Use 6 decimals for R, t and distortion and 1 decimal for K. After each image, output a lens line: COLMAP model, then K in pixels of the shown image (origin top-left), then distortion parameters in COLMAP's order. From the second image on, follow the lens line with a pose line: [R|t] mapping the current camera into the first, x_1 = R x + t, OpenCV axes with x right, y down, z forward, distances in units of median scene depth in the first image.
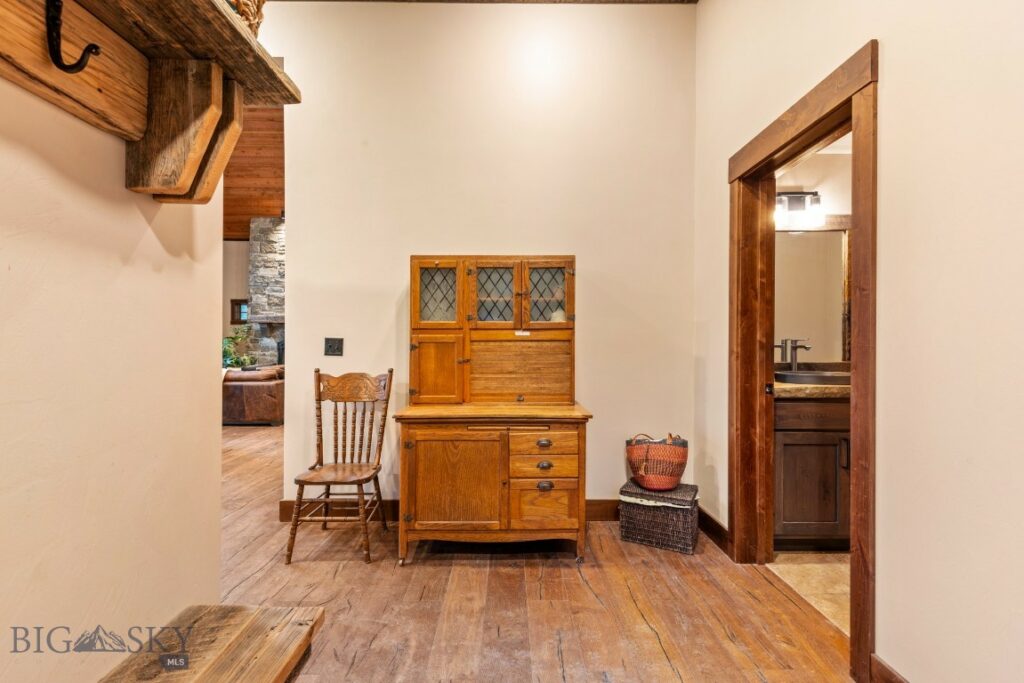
lens RADIAL K [[465.6, 0, 516.1], [0, 465.6, 344.9], [0, 0, 1]] dist [0.000195, 0.000678]
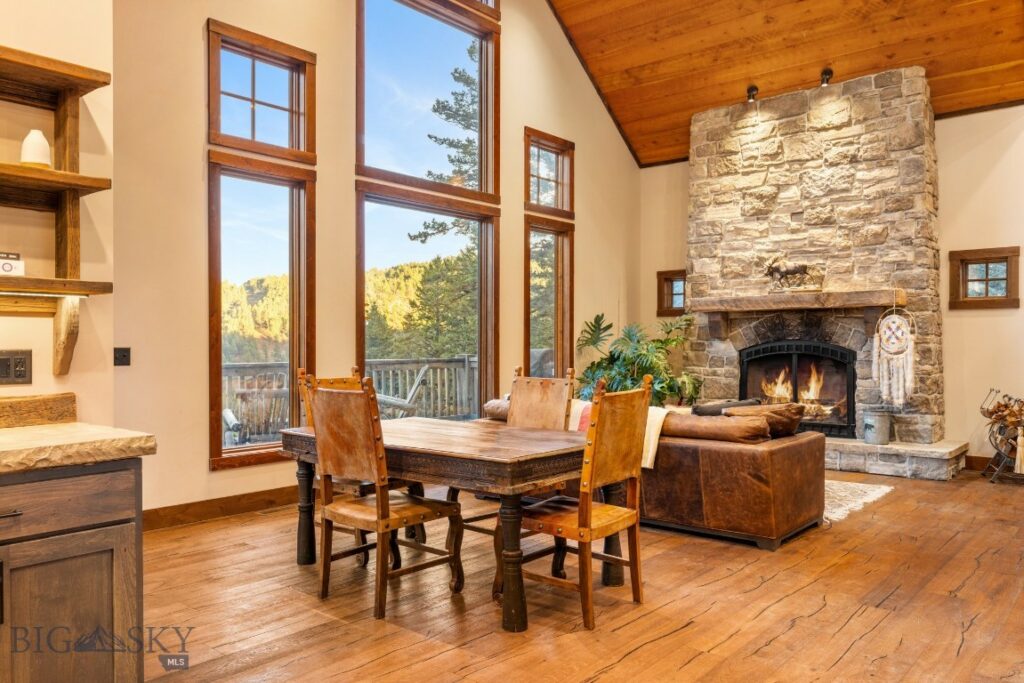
lens RADIAL K [[768.4, 0, 511.9], [0, 768.4, 343.0], [0, 0, 1]] dist [0.003220, 0.000271]
pose [[0.755706, -0.004054, -0.654898, -0.163649], [-0.001294, 0.999970, -0.007684, -0.006196], [0.654910, 0.006655, 0.755678, 0.221850]]
